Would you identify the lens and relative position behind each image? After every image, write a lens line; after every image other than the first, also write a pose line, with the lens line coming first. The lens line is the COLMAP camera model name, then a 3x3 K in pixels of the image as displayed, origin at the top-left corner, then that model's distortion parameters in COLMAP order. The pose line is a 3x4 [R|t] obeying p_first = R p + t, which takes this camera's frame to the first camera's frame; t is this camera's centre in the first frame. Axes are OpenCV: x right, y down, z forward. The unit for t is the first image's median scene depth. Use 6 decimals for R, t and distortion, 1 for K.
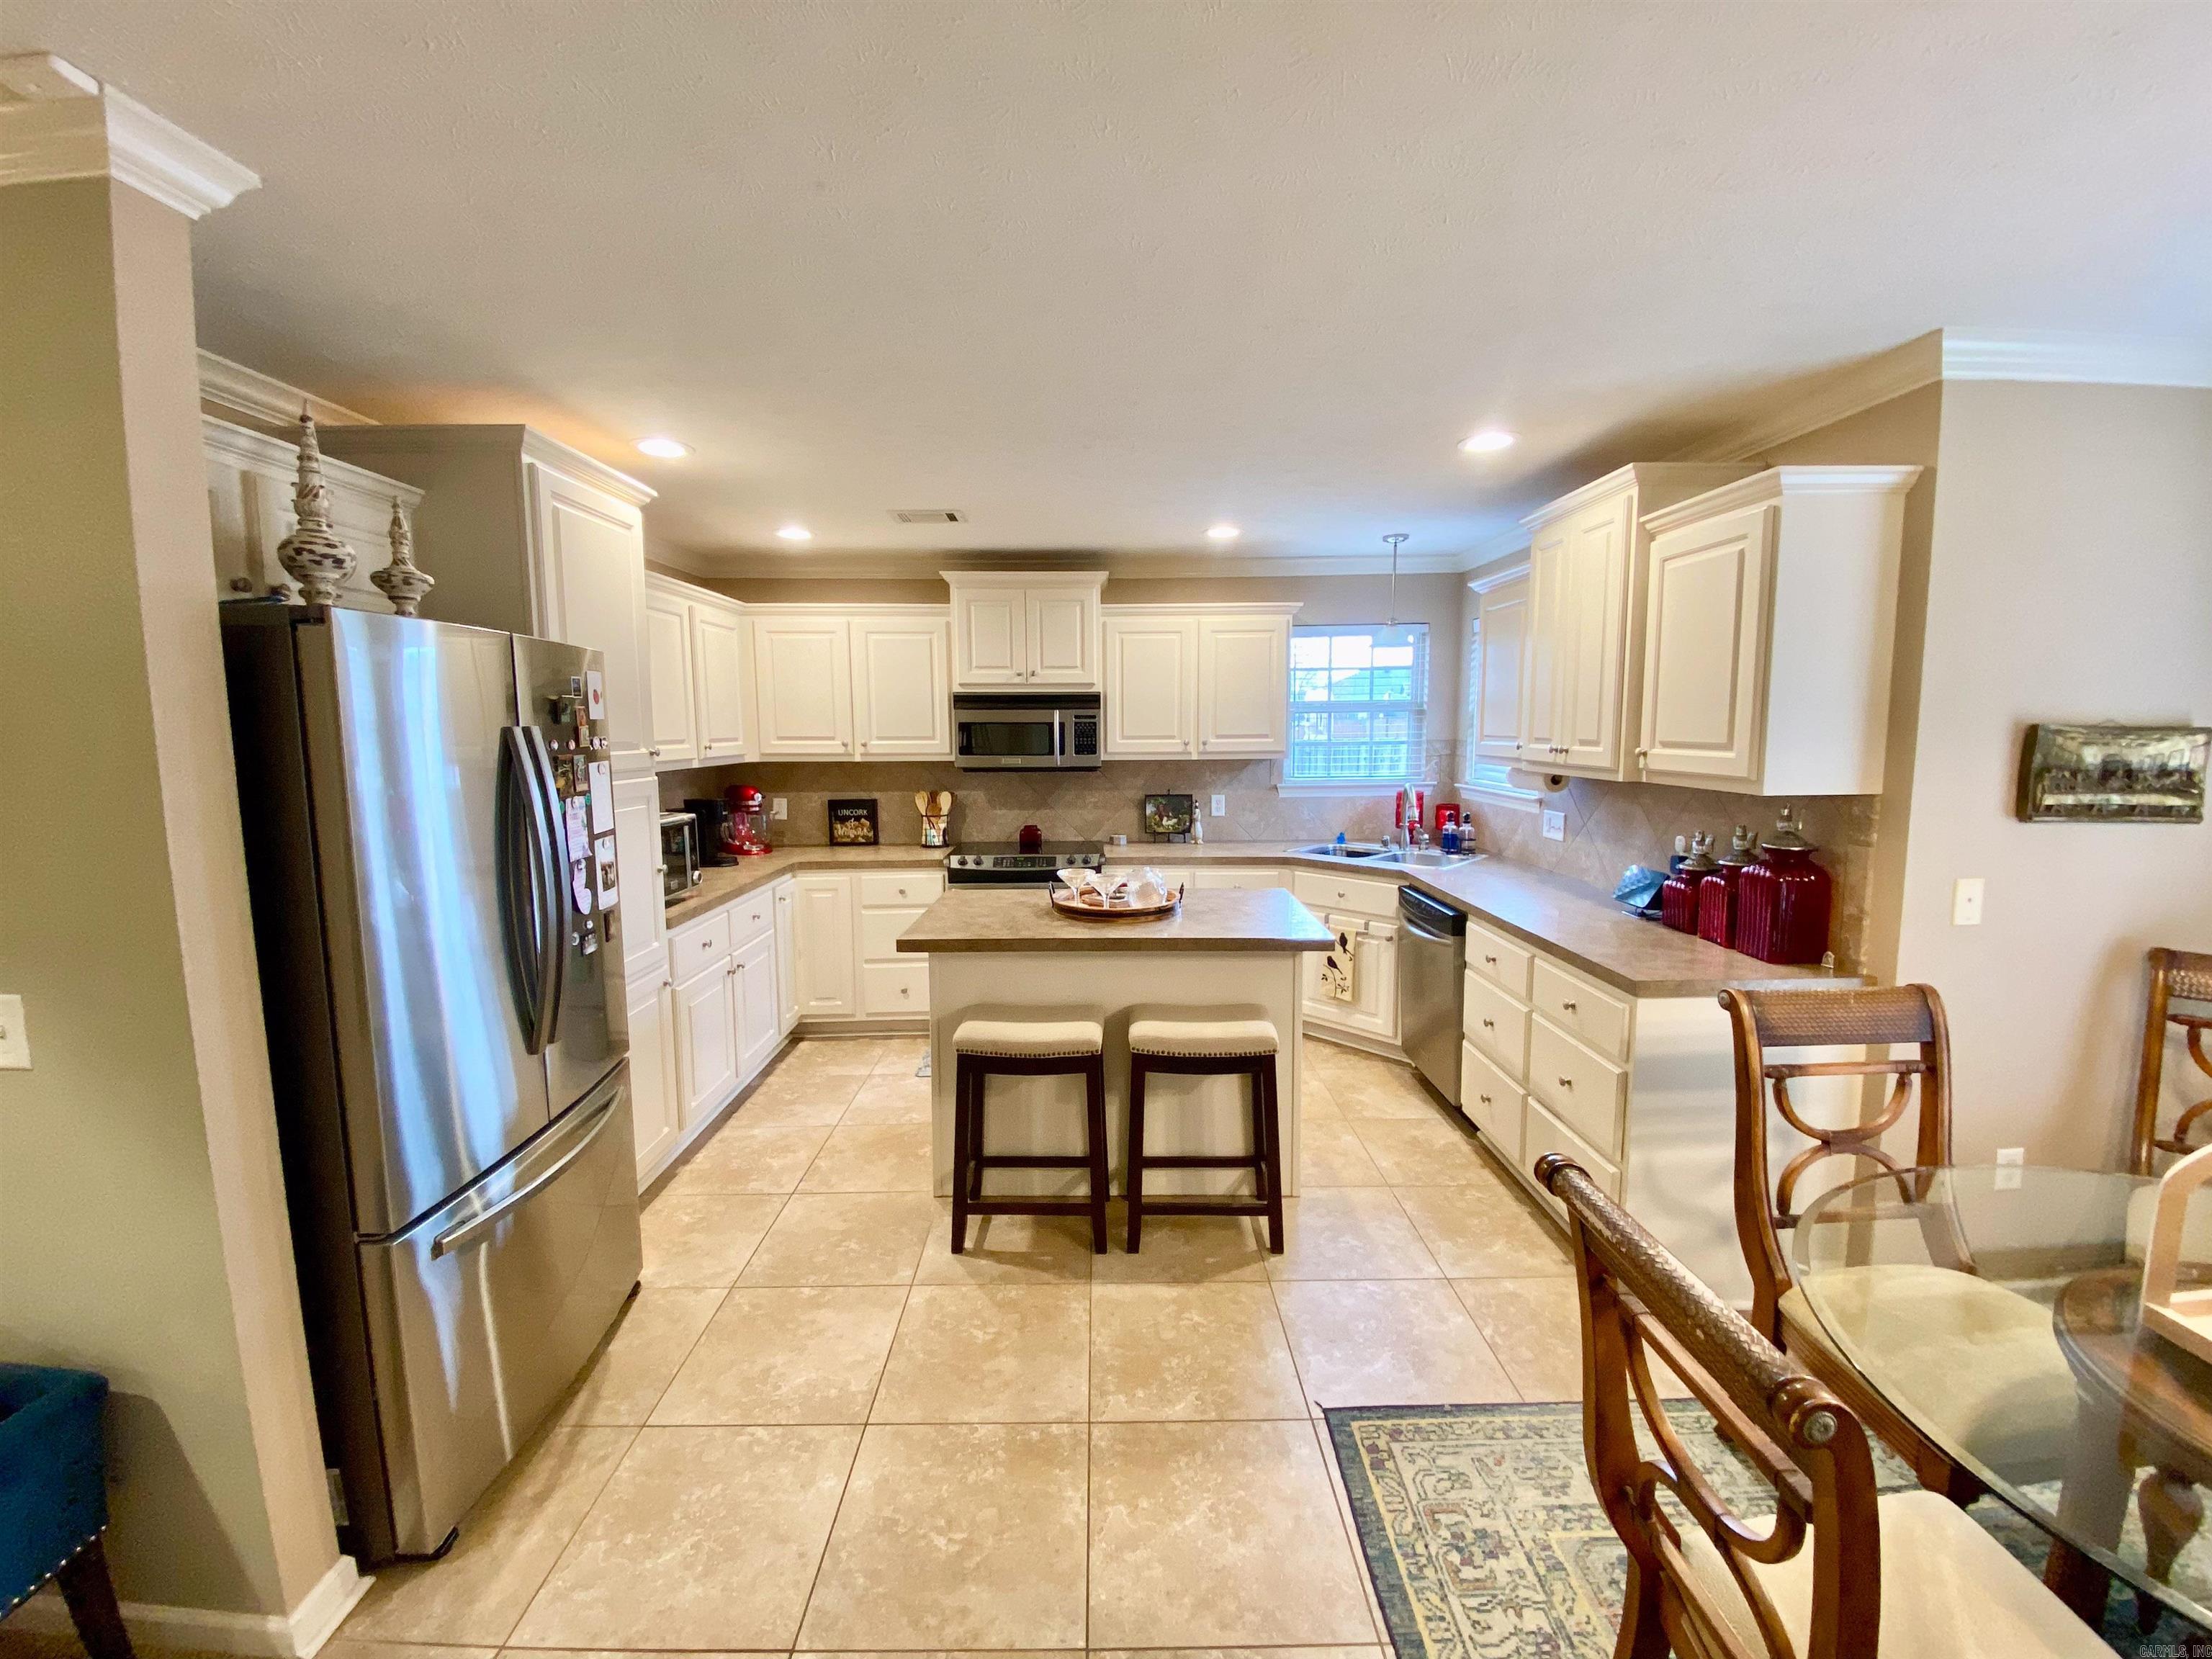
lens RADIAL K [[892.6, 0, 1107.2], [0, 892.6, 821.8], [0, 0, 1]] dist [-0.006585, -0.005696]
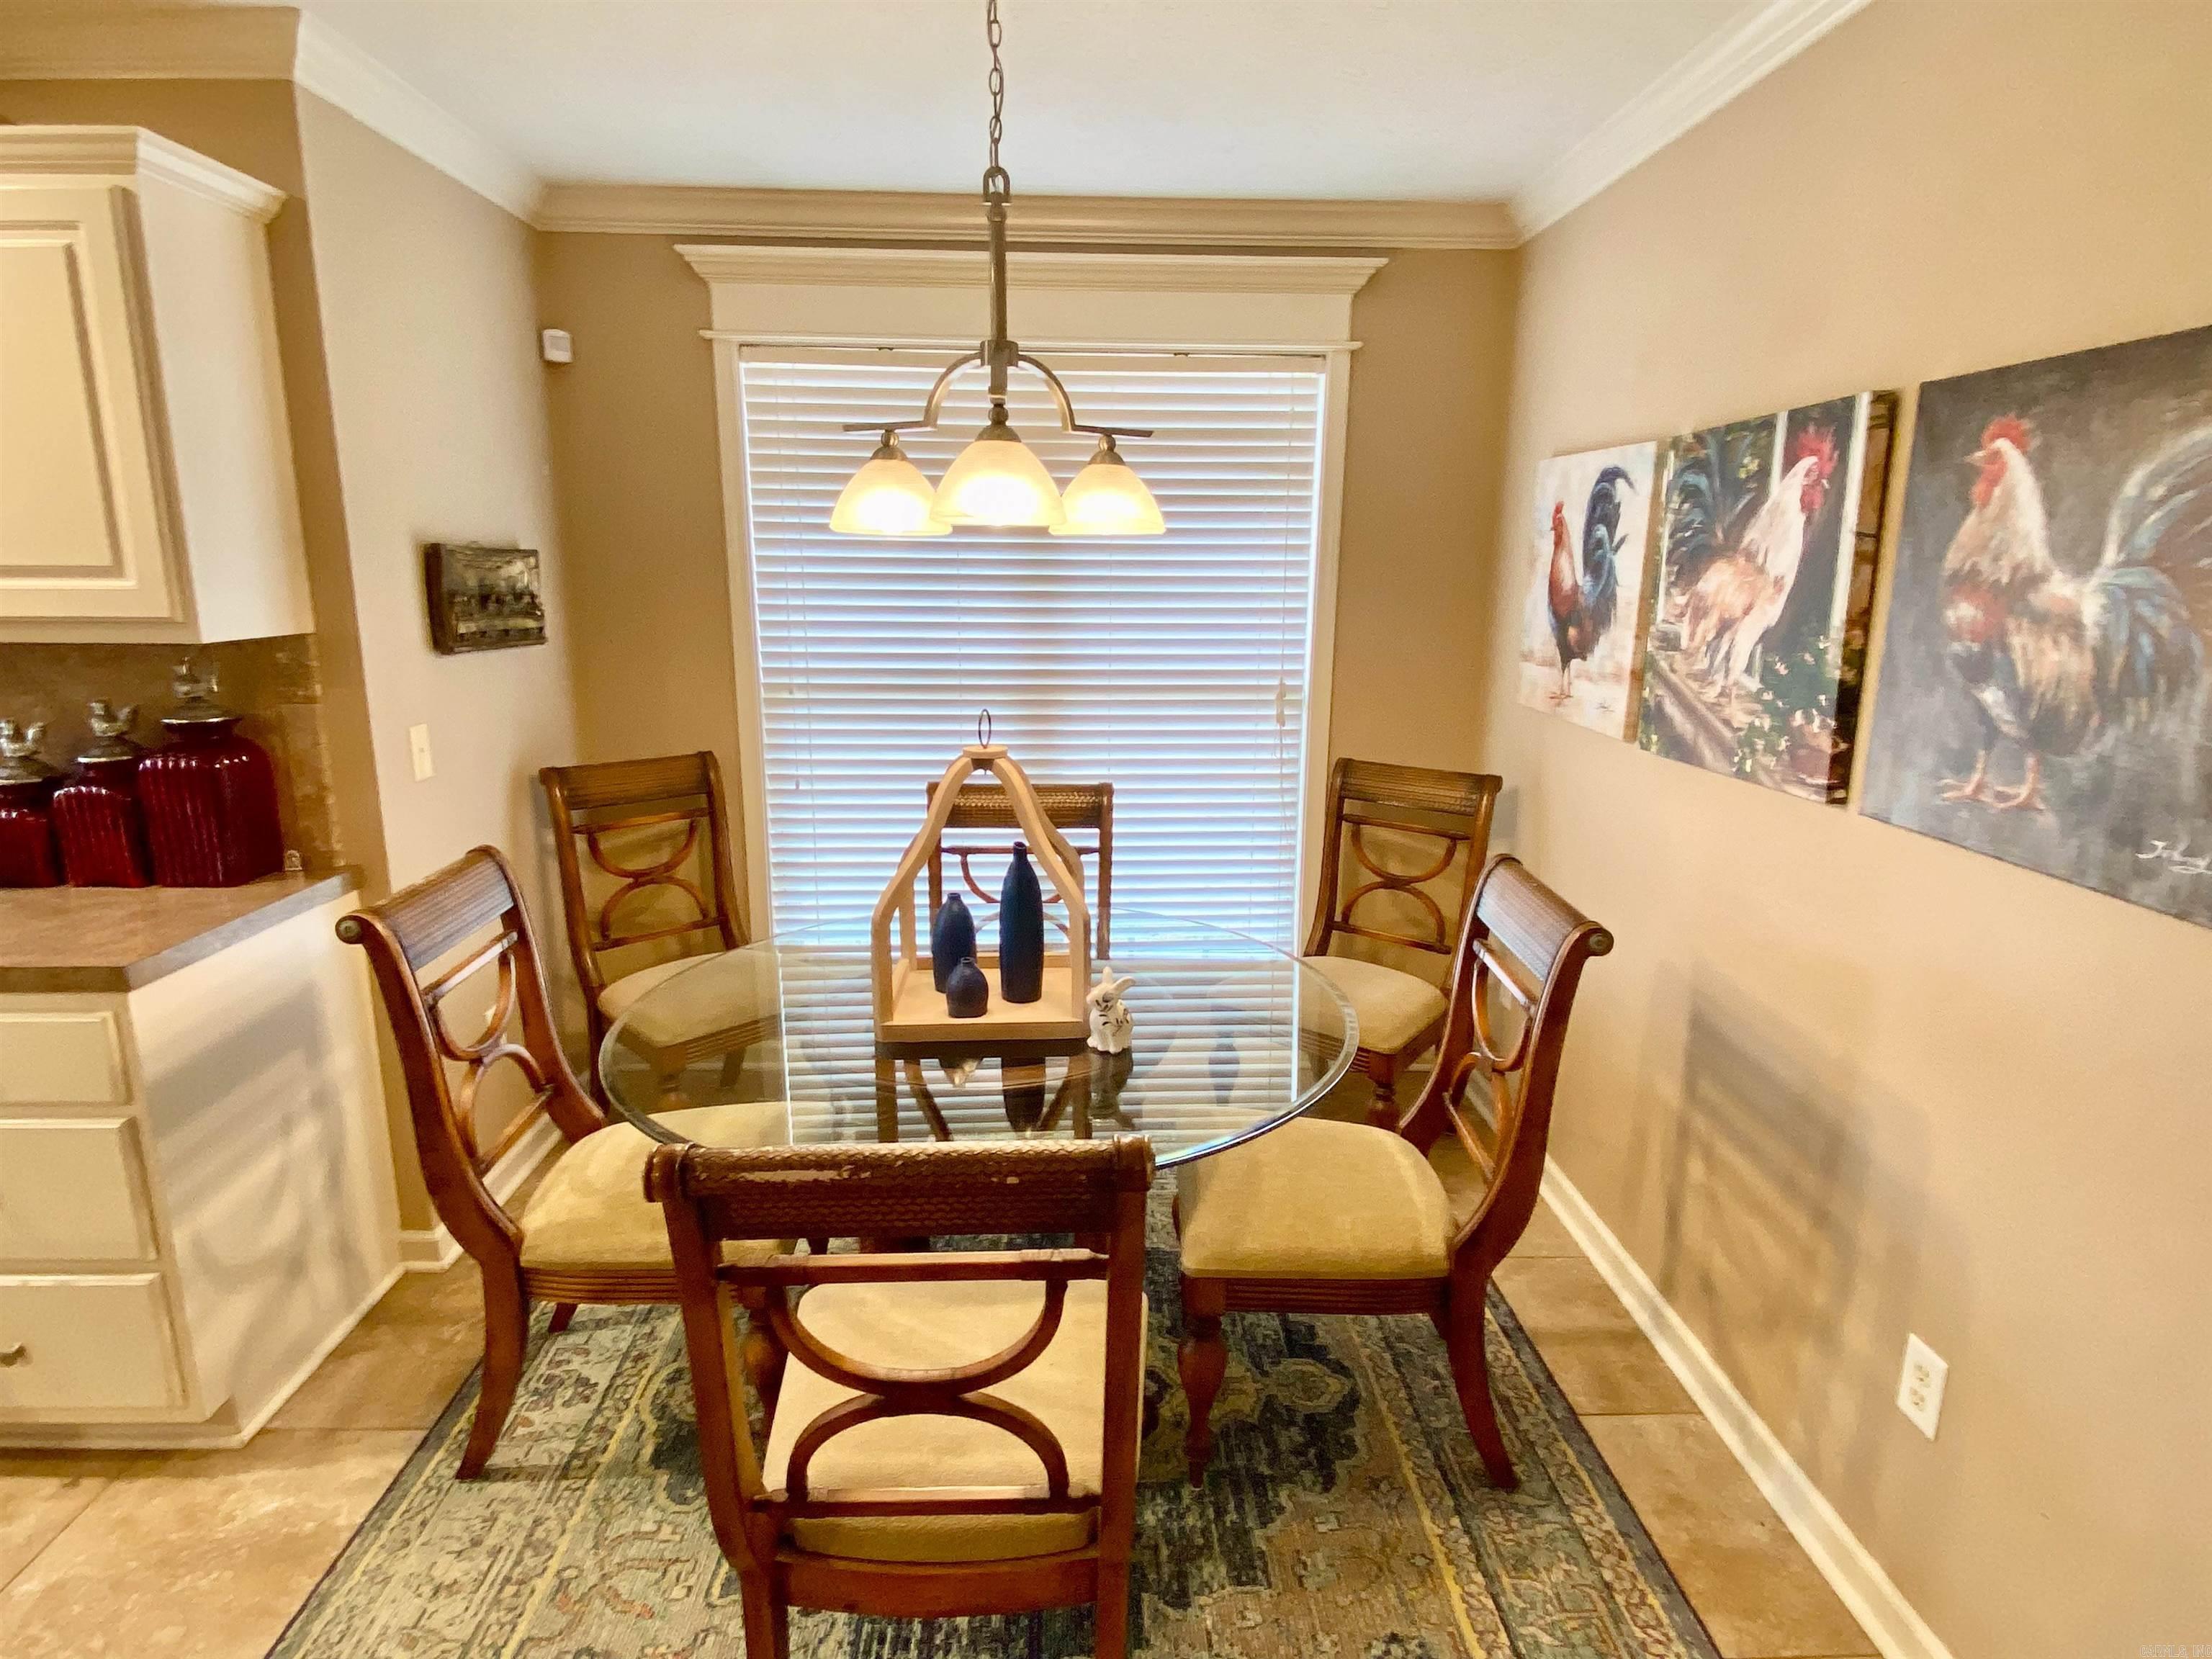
lens RADIAL K [[1187.9, 0, 1098.6], [0, 1187.9, 816.6], [0, 0, 1]] dist [0.002812, -0.008811]
pose [[-0.019022, -0.198427, 0.979931, -0.140048], [0.102853, 0.974520, 0.199328, -0.008604], [-0.994515, 0.104581, 0.001871, 0.258518]]
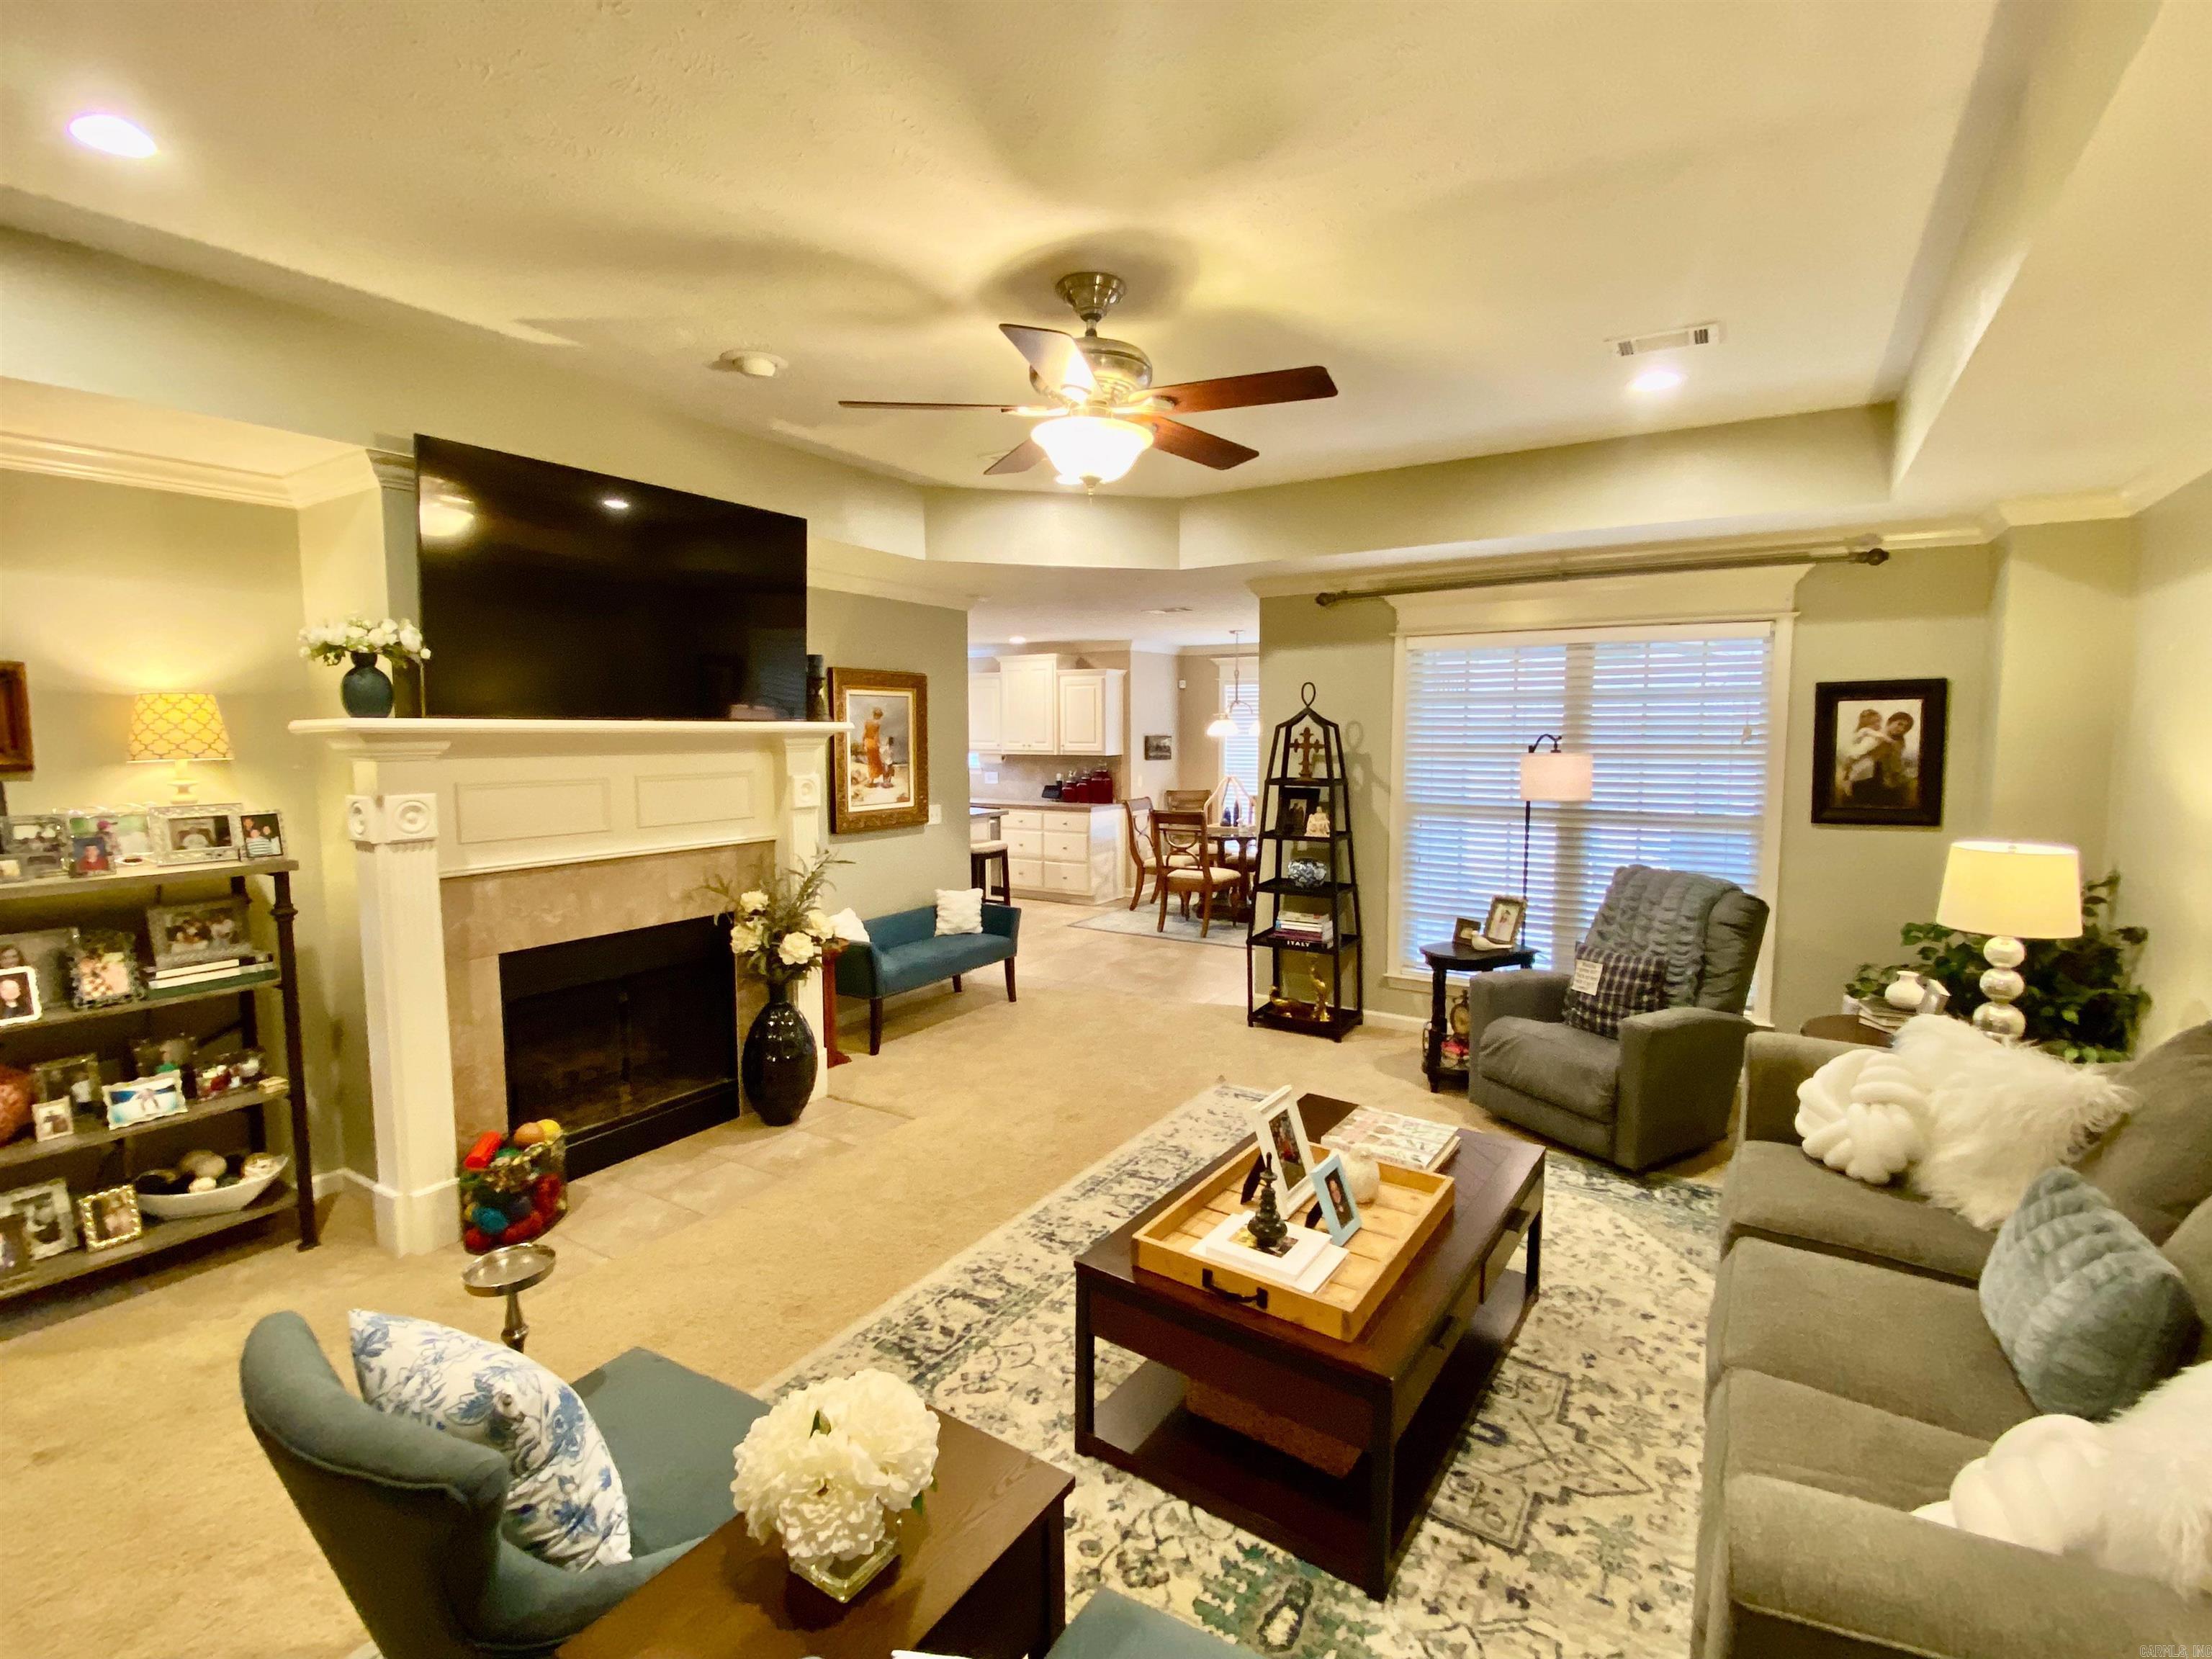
lens RADIAL K [[1029.5, 0, 1097.7], [0, 1029.5, 825.0], [0, 0, 1]] dist [0.012261, -0.014731]
pose [[0.544582, -0.073406, 0.835489, -2.171044], [0.092355, 0.995353, 0.027254, 0.105700], [-0.833607, 0.062319, 0.548831, -0.974299]]
